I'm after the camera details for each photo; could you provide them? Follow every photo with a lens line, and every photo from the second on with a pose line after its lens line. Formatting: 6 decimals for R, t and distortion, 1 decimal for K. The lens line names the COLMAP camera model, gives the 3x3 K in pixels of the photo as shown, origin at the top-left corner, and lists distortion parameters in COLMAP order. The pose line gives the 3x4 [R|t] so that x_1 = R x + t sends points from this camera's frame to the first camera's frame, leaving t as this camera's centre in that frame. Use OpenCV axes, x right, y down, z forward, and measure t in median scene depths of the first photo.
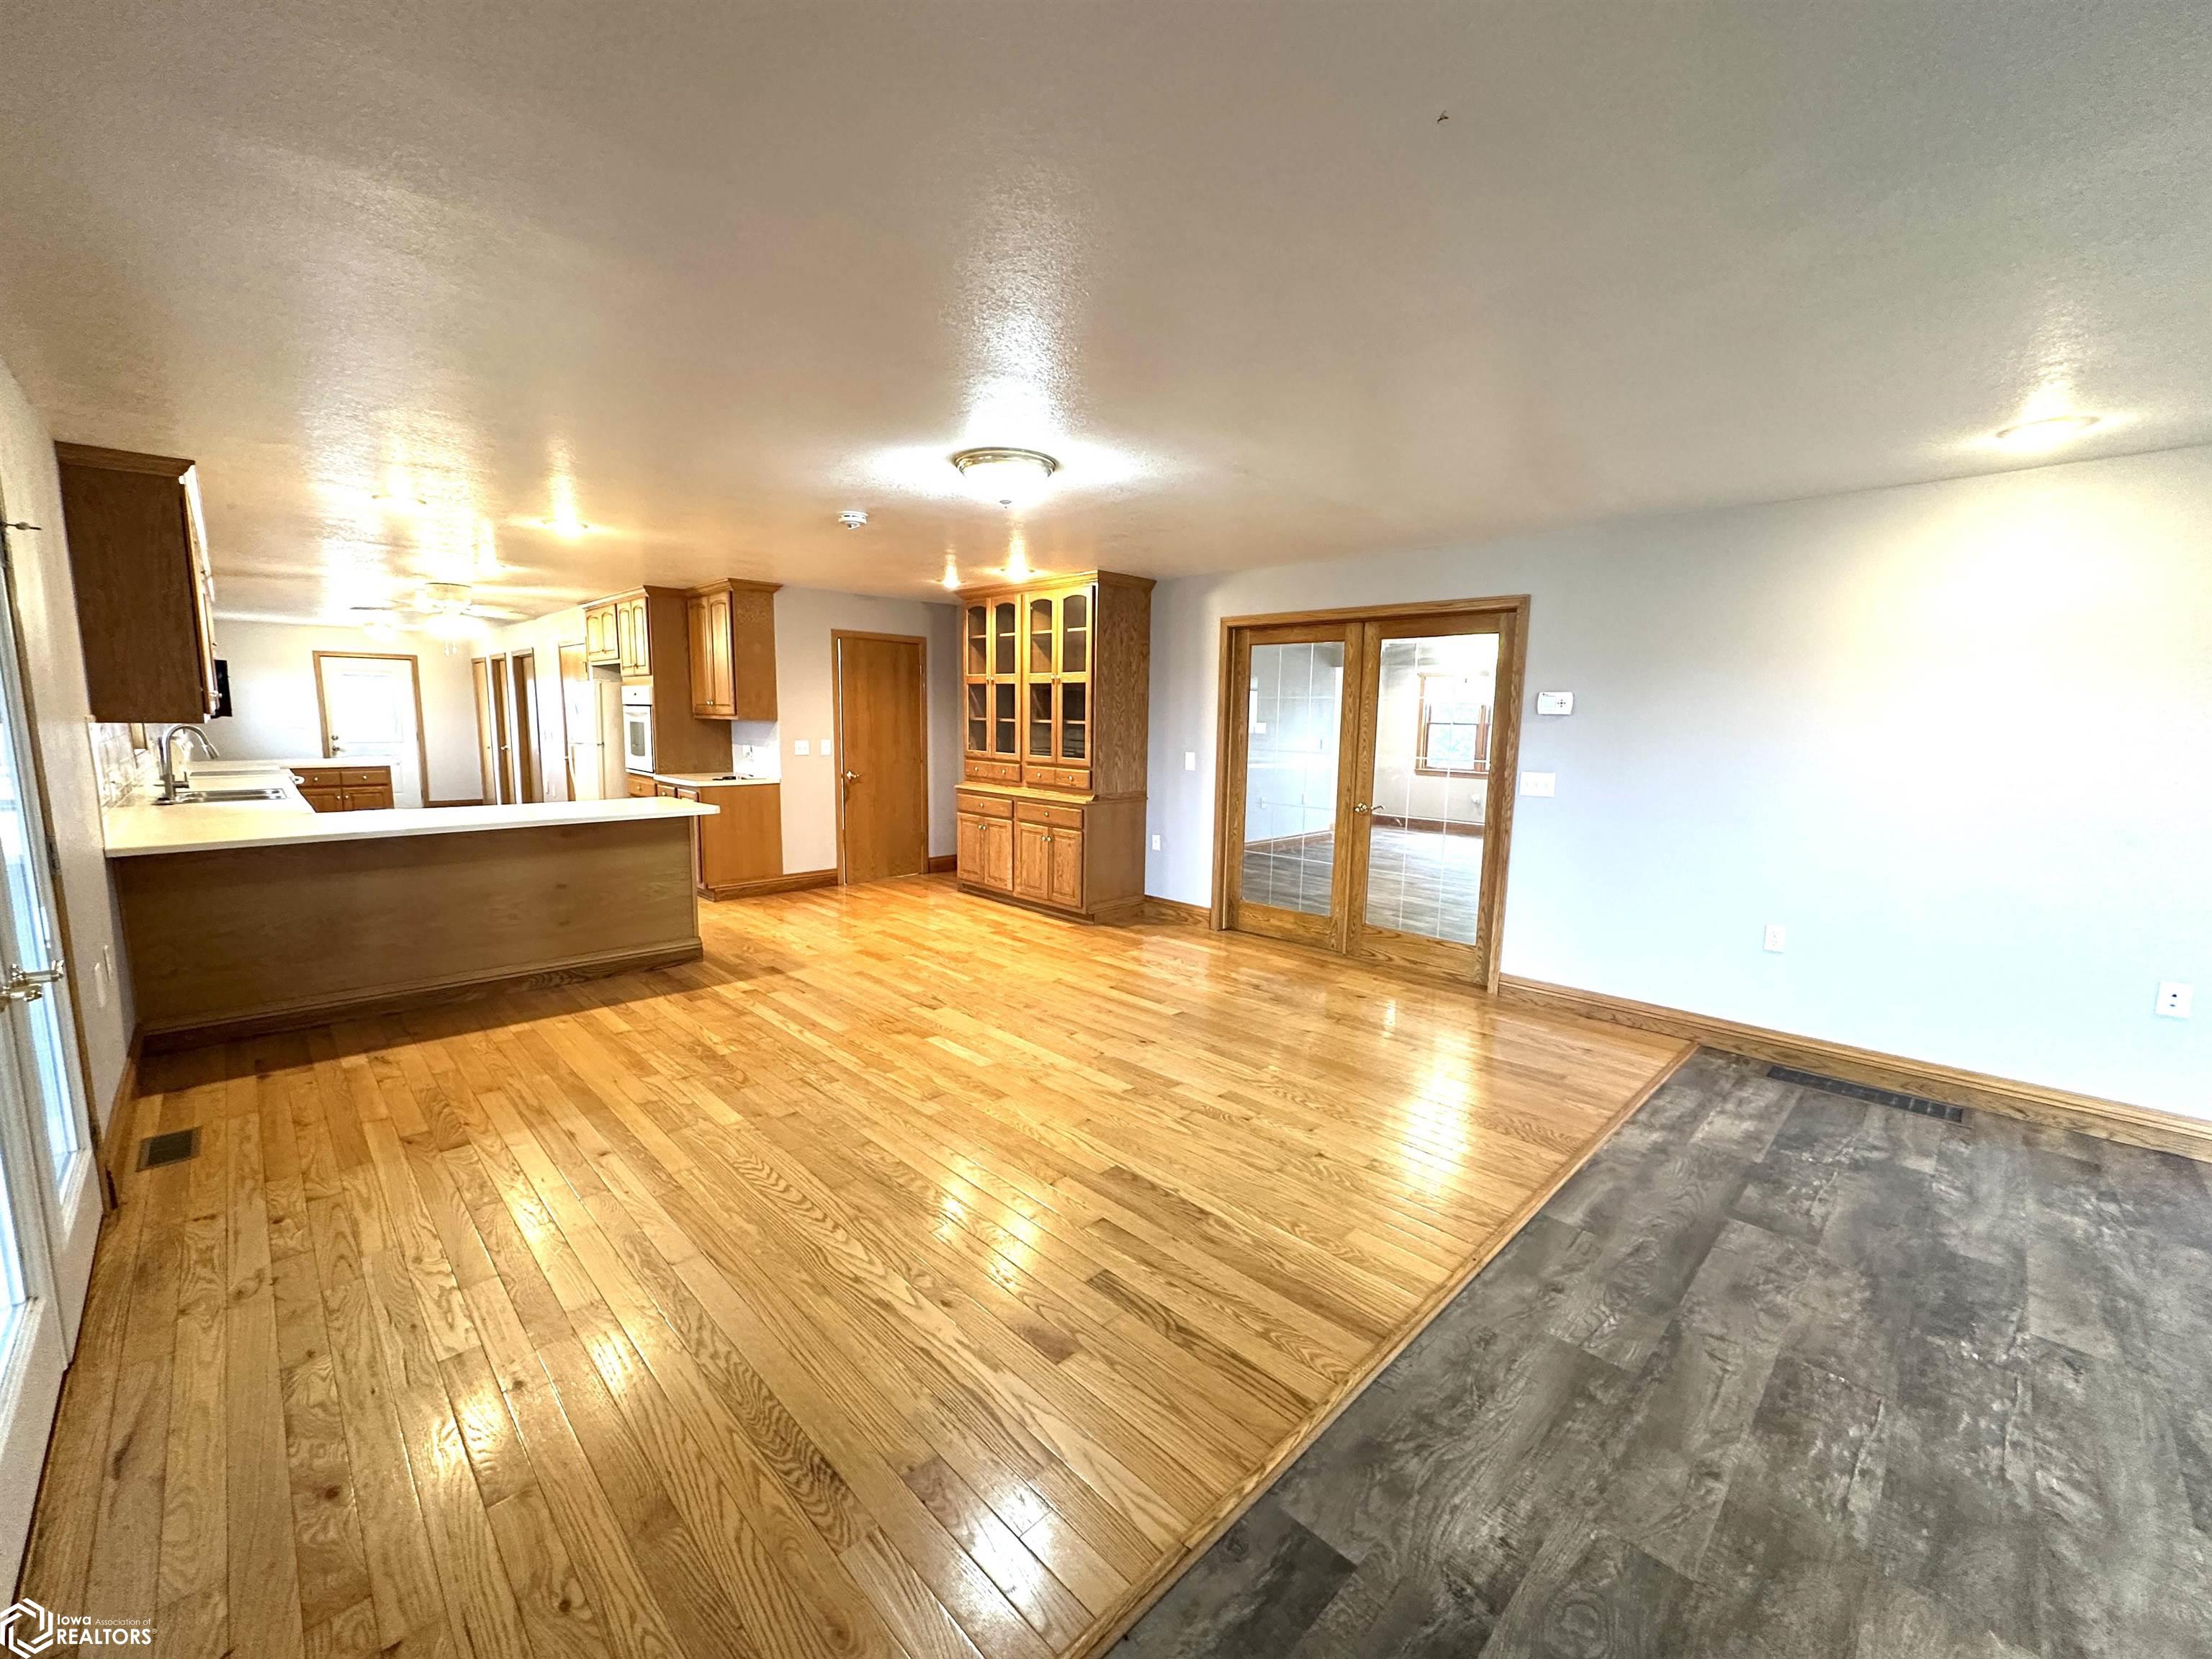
lens RADIAL K [[889.4, 0, 1104.9], [0, 889.4, 832.4], [0, 0, 1]] dist [-0.001358, 0.000606]
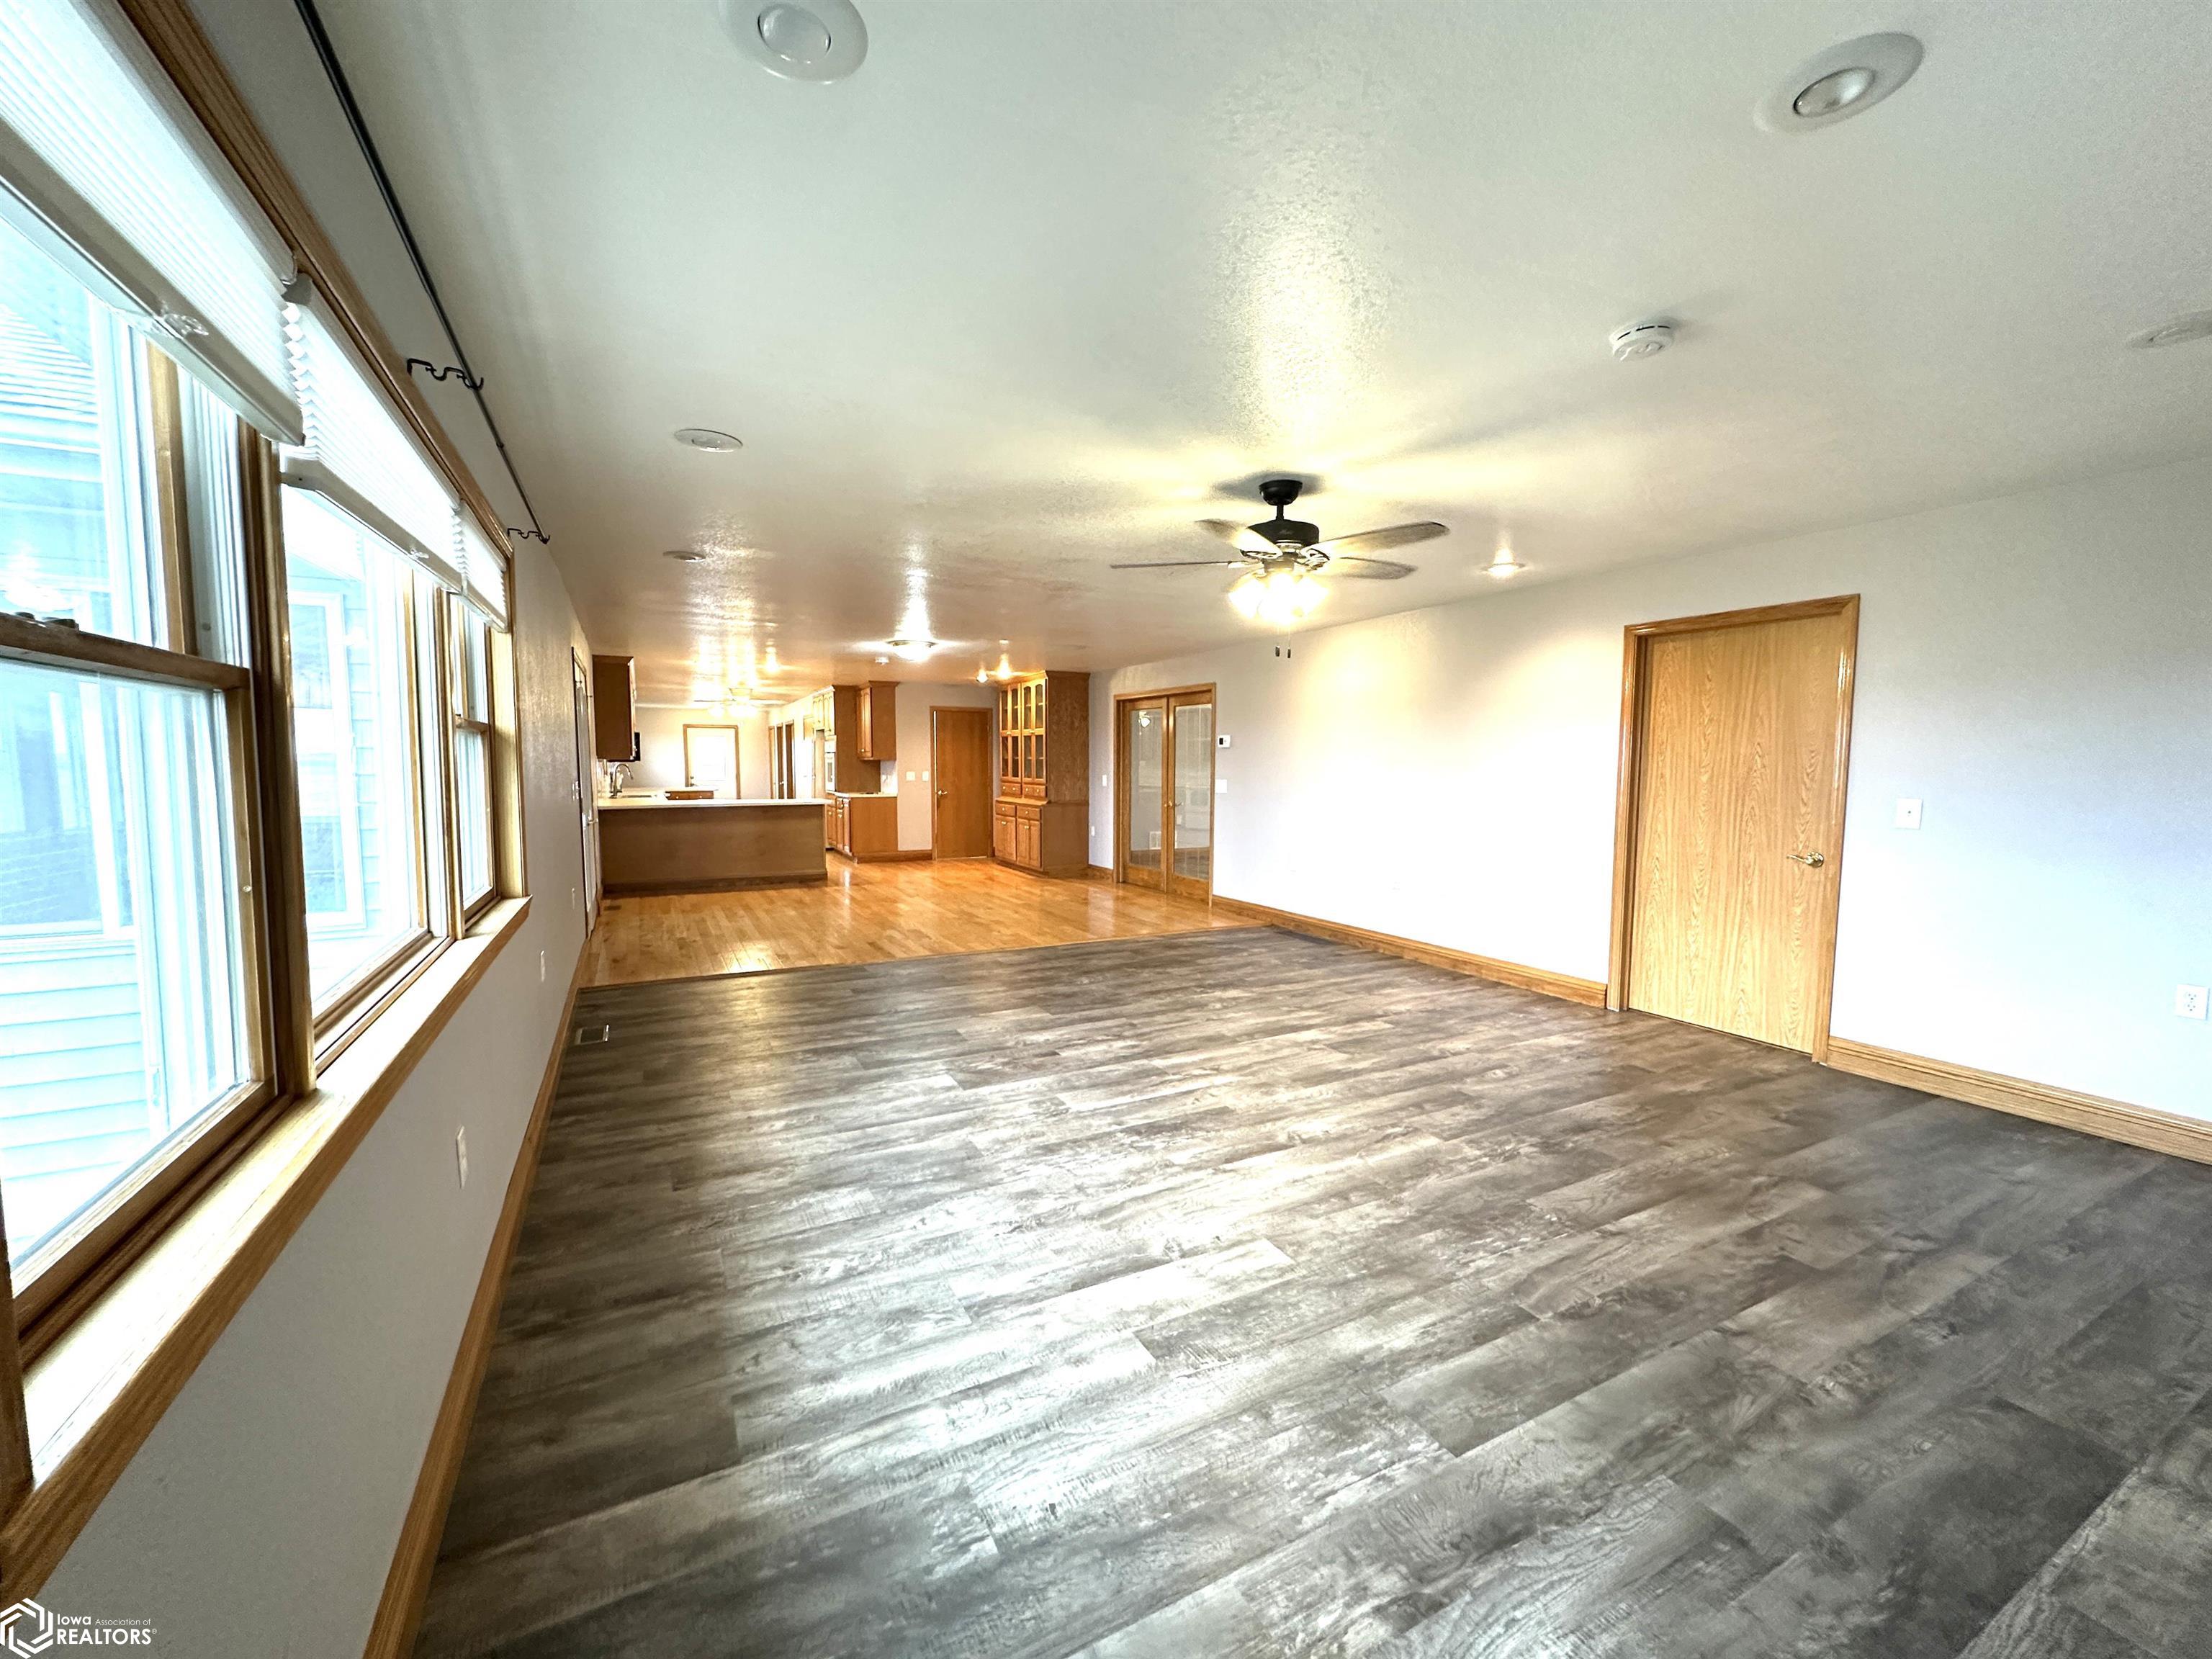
lens RADIAL K [[889.4, 0, 1107.9], [0, 889.4, 829.1], [0, 0, 1]] dist [-0.001358, 0.000606]
pose [[0.957894, 0.009134, -0.286977, 0.527077], [-0.026103, 0.998125, -0.055360, 0.093628], [0.285934, 0.060520, 0.956336, -0.529145]]
